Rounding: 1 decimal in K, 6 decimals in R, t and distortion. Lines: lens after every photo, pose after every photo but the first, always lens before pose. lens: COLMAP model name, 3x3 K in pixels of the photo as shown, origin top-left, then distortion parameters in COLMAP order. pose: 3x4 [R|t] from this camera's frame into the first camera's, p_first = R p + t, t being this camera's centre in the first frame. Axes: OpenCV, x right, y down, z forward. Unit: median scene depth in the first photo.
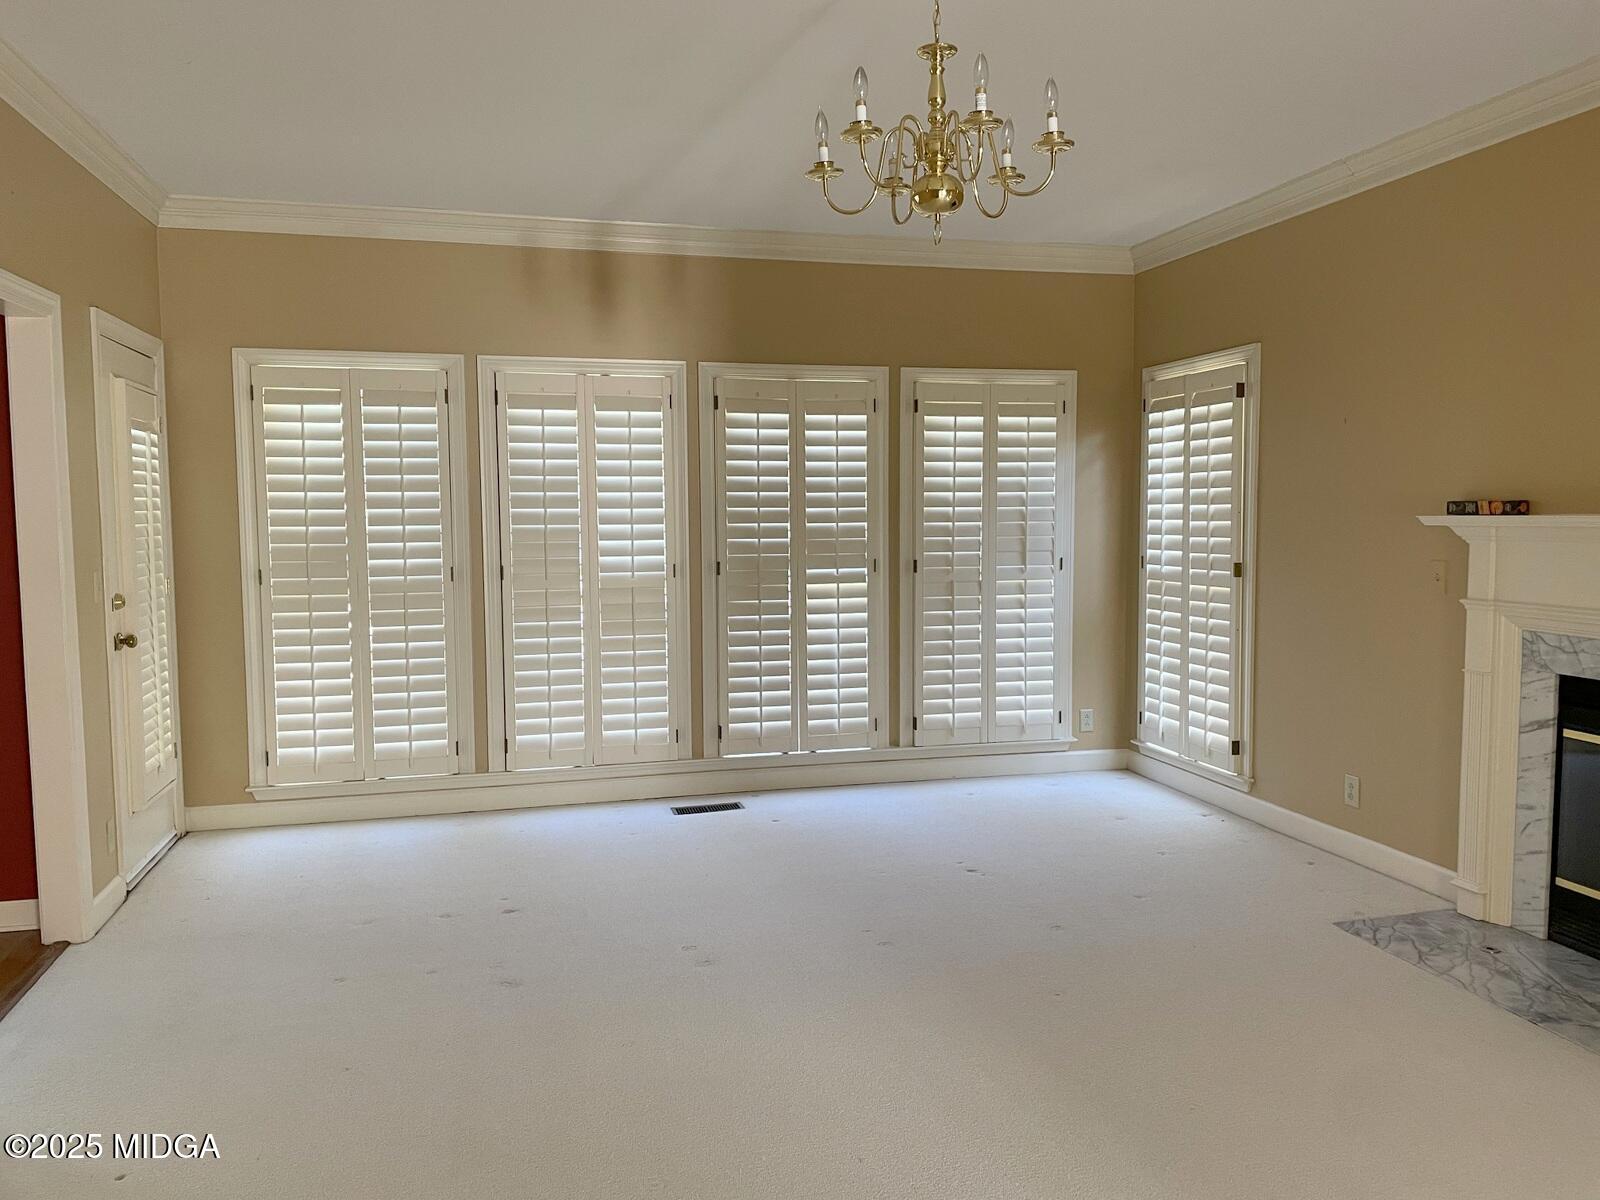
lens RADIAL K [[1202.1, 0, 814.6], [0, 1202.1, 606.1], [0, 0, 1]] dist [0.094693, -0.125044]
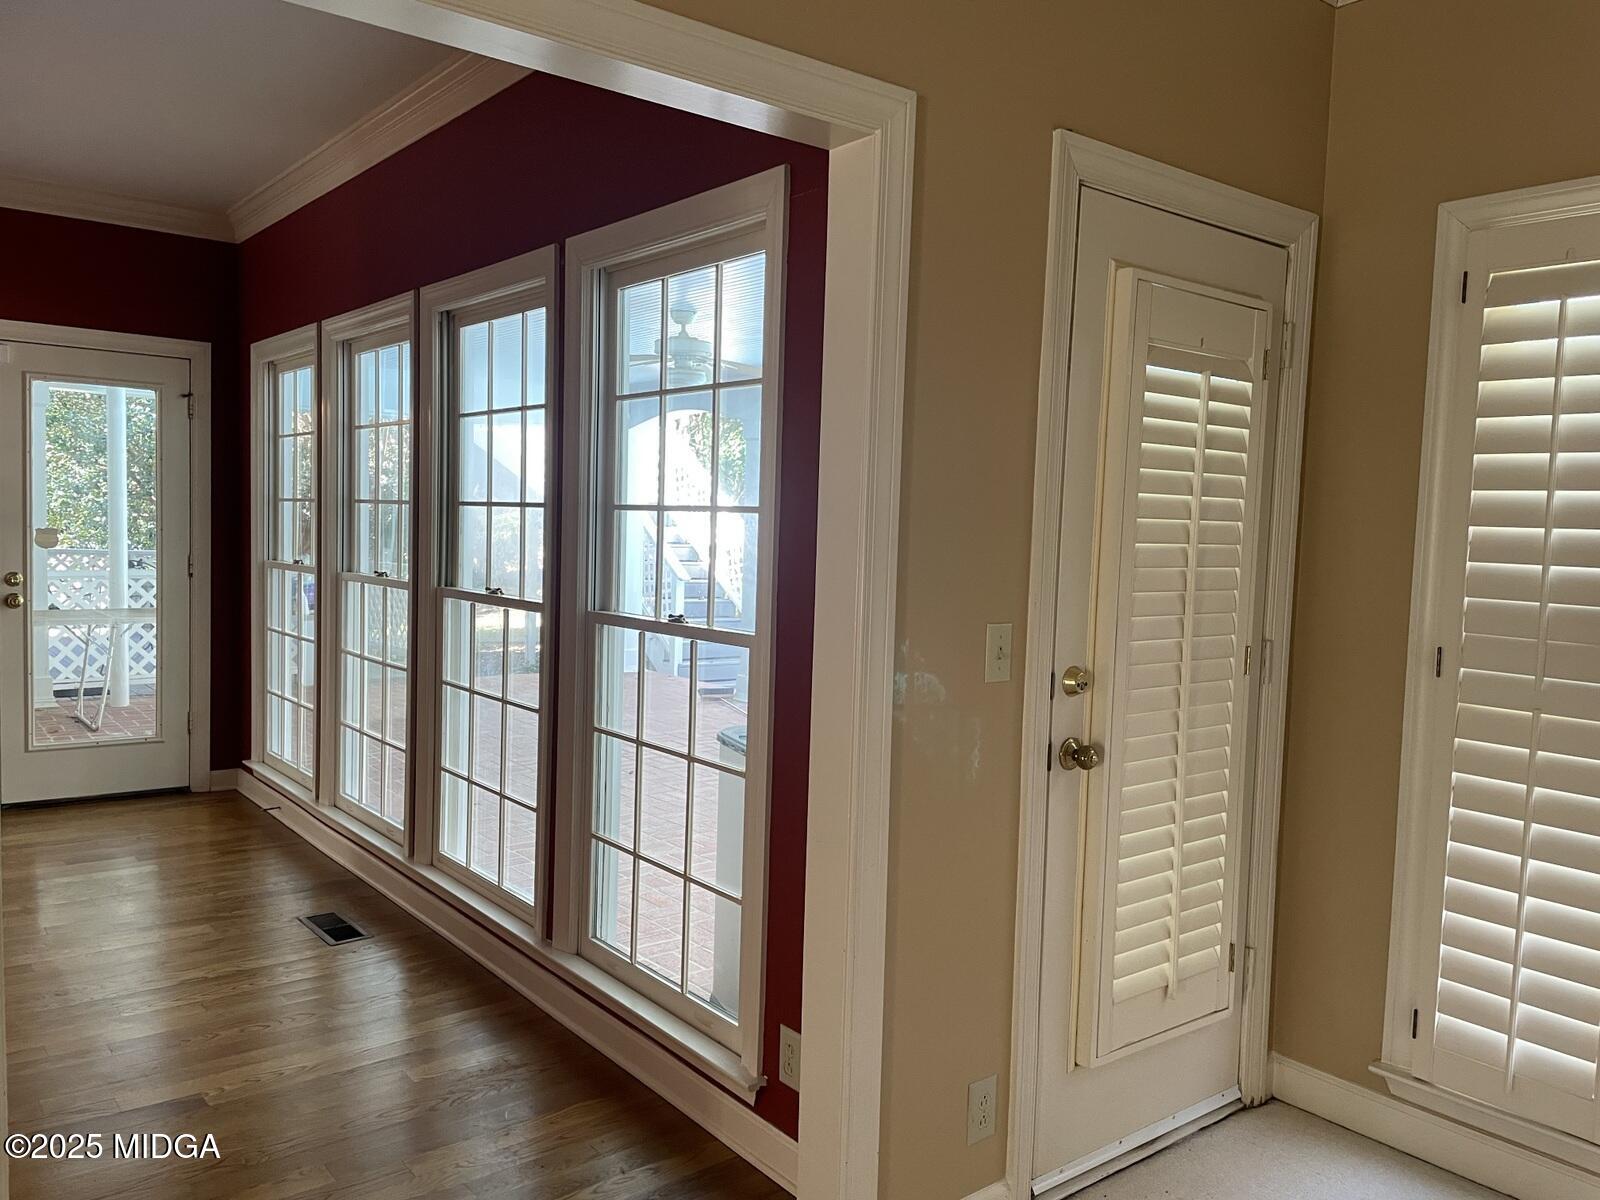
lens RADIAL K [[1202.1, 0, 814.6], [0, 1202.1, 606.1], [0, 0, 1]] dist [0.094693, -0.125044]
pose [[0.406404, 0.081626, -0.910040, -0.112434], [-0.107213, 0.993381, 0.041222, -0.041086], [0.907382, 0.080816, 0.412465, 0.585640]]
